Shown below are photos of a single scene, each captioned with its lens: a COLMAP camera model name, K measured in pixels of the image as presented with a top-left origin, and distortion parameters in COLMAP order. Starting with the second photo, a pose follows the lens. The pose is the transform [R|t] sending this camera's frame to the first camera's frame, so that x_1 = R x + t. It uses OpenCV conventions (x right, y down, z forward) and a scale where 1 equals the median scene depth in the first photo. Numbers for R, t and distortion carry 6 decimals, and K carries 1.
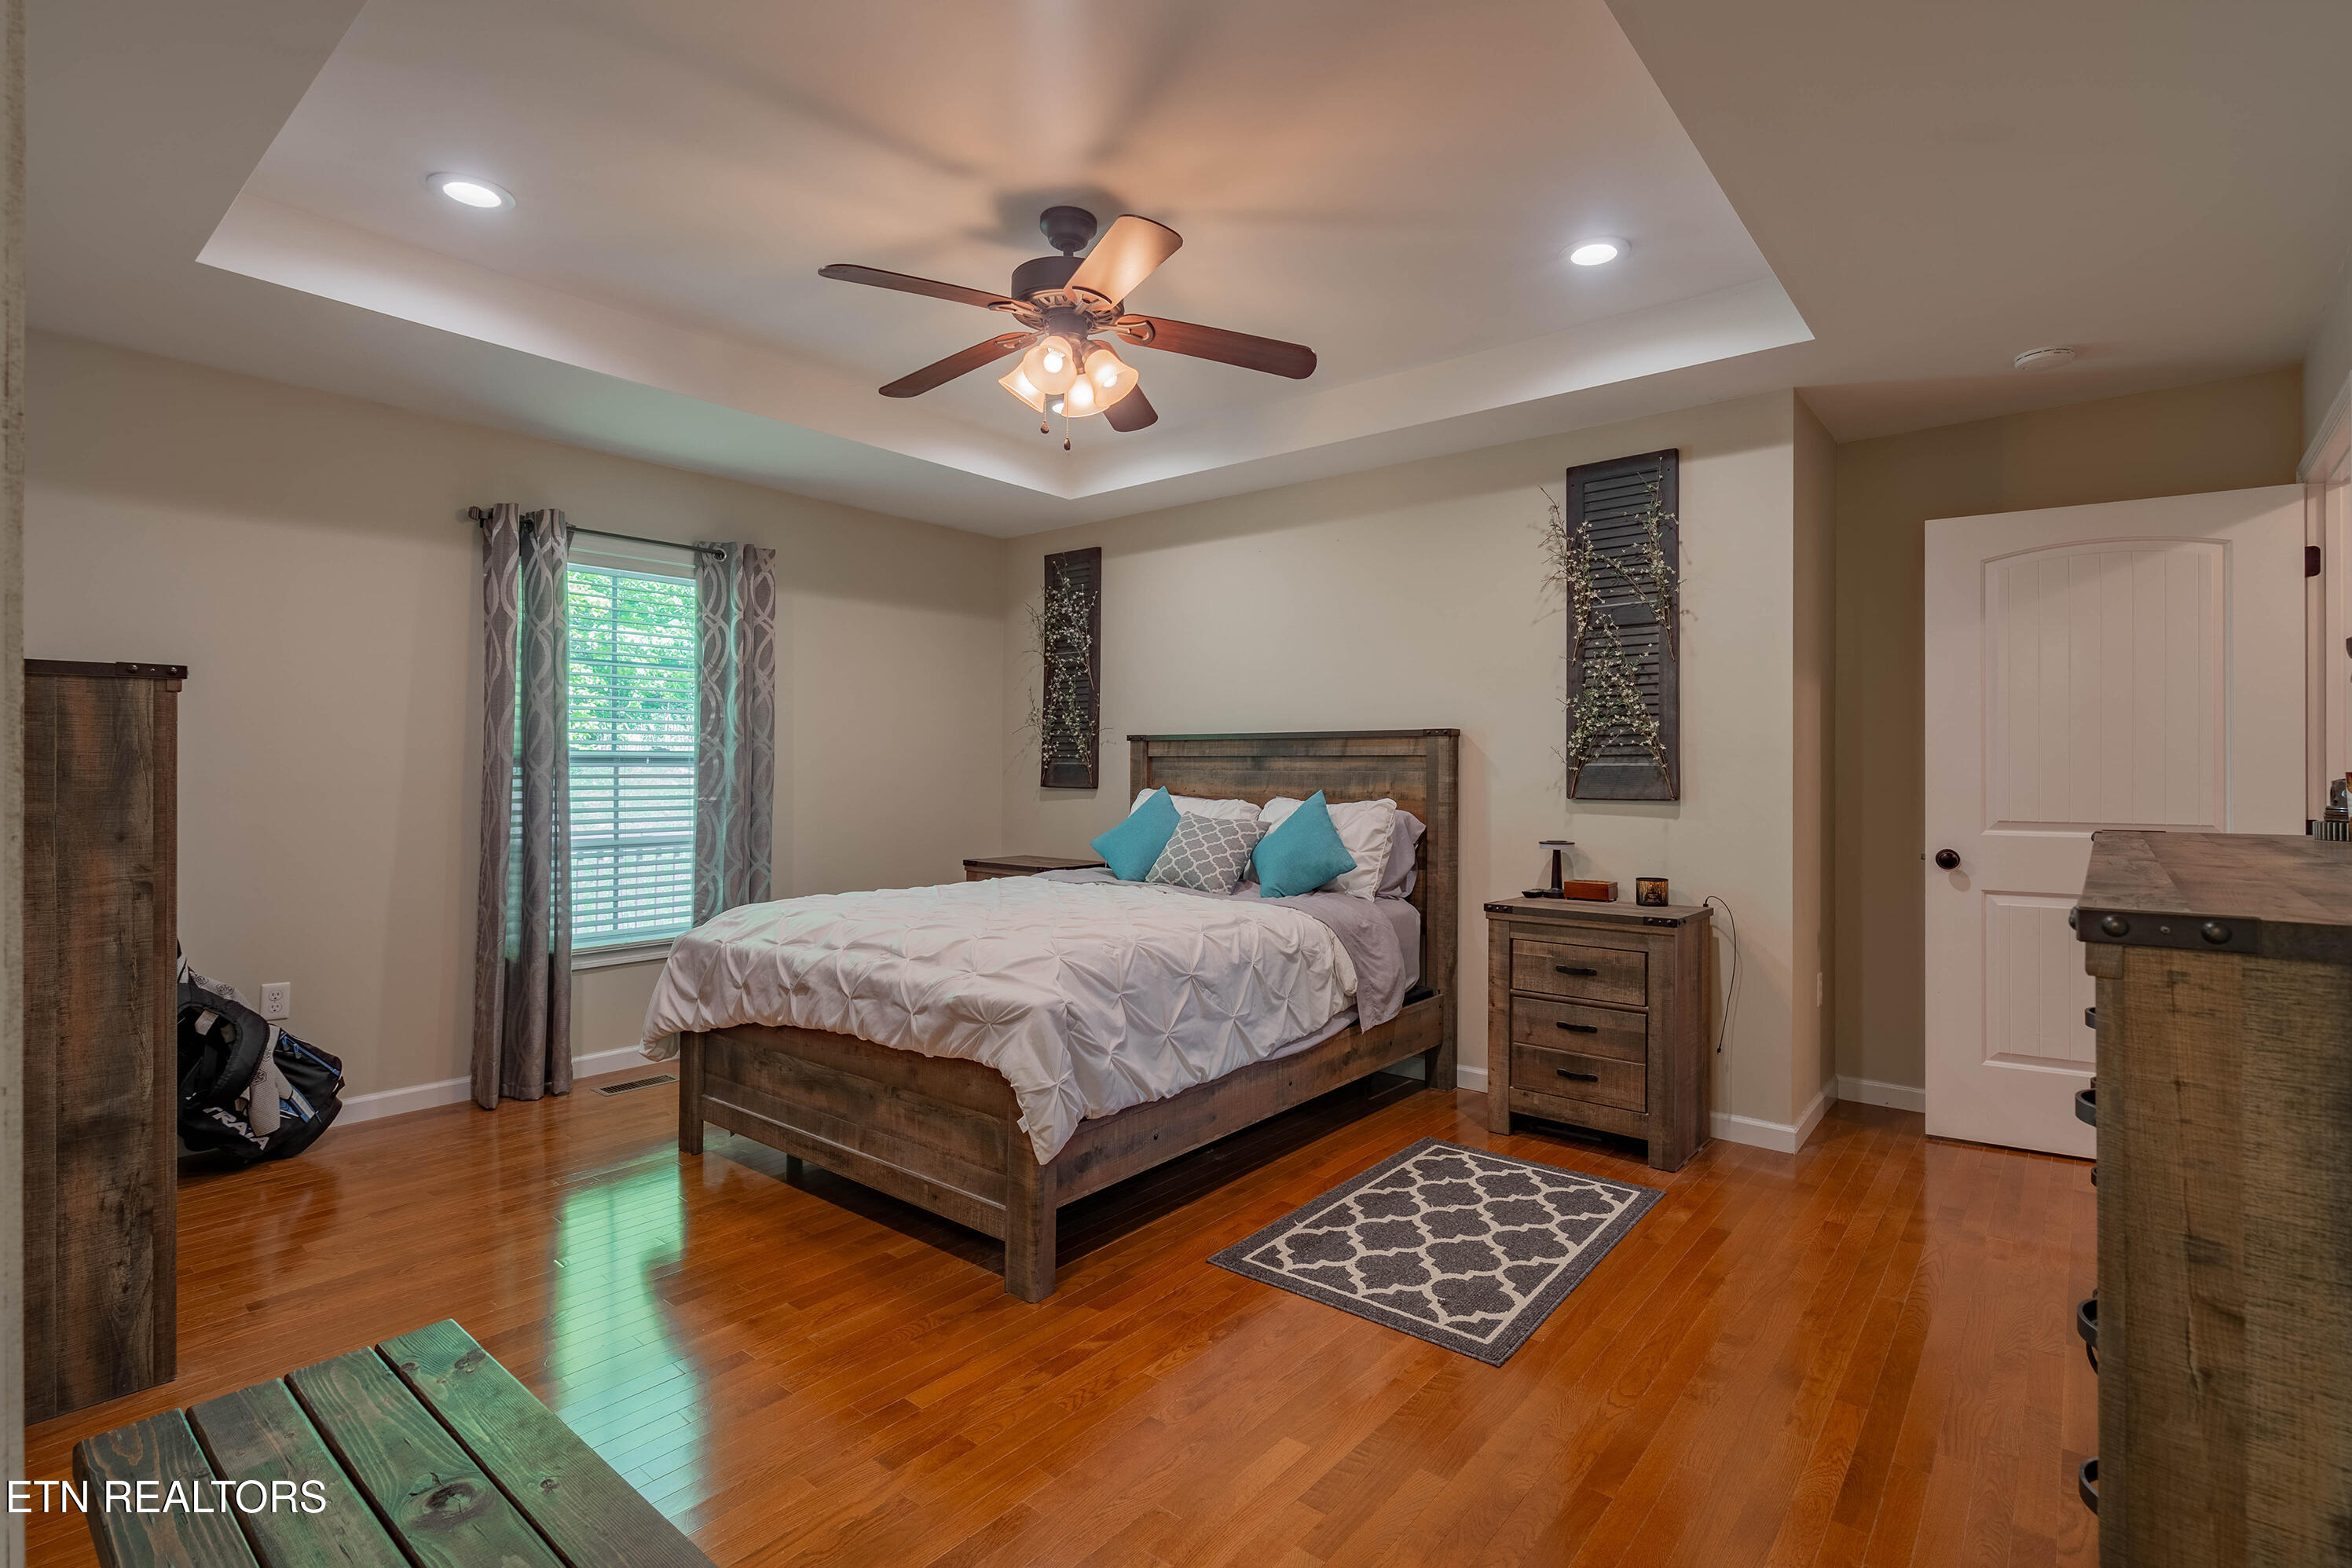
lens RADIAL K [[1091.7, 0, 1200.9], [0, 1091.7, 771.5], [0, 0, 1]] dist [0.000453, 0.002147]
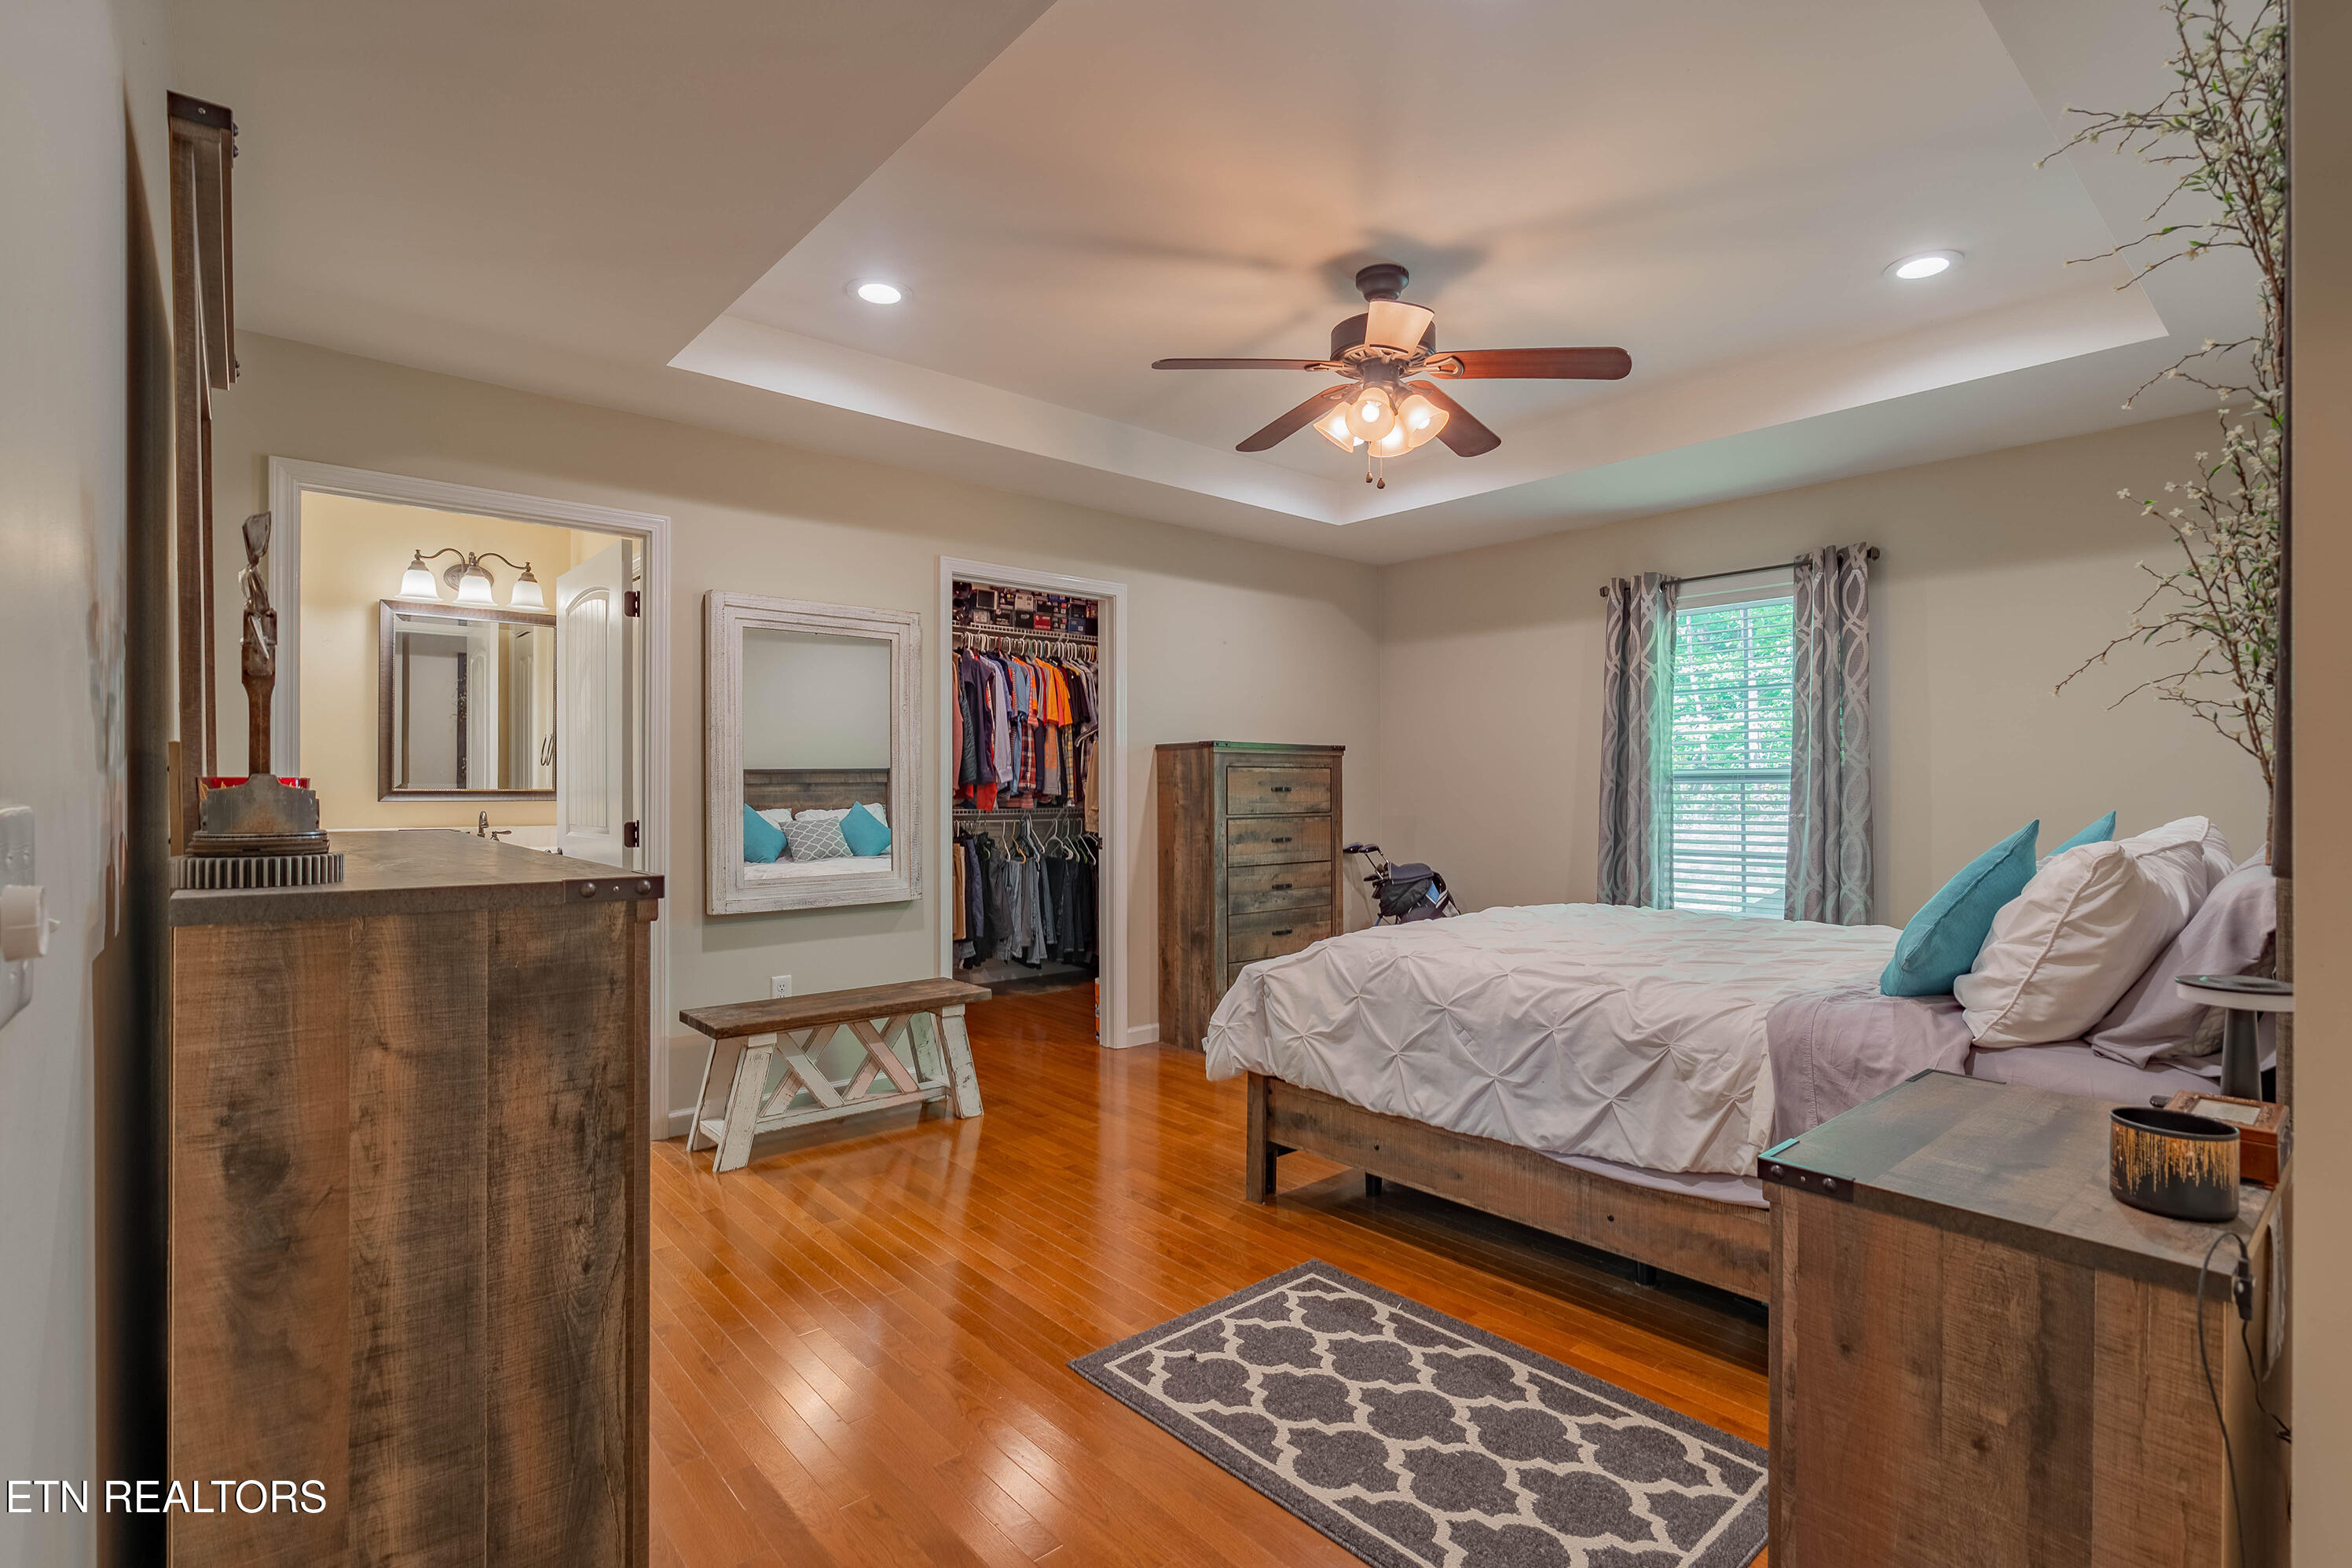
lens RADIAL K [[1091.7, 0, 1200.3], [0, 1091.7, 789.6], [0, 0, 1]] dist [0.000453, 0.002147]
pose [[-0.150007, -0.001198, -0.988684, 0.949558], [-0.002458, 0.999997, -0.000839, 0.005779], [0.988682, 0.002305, -0.150009, 0.958120]]
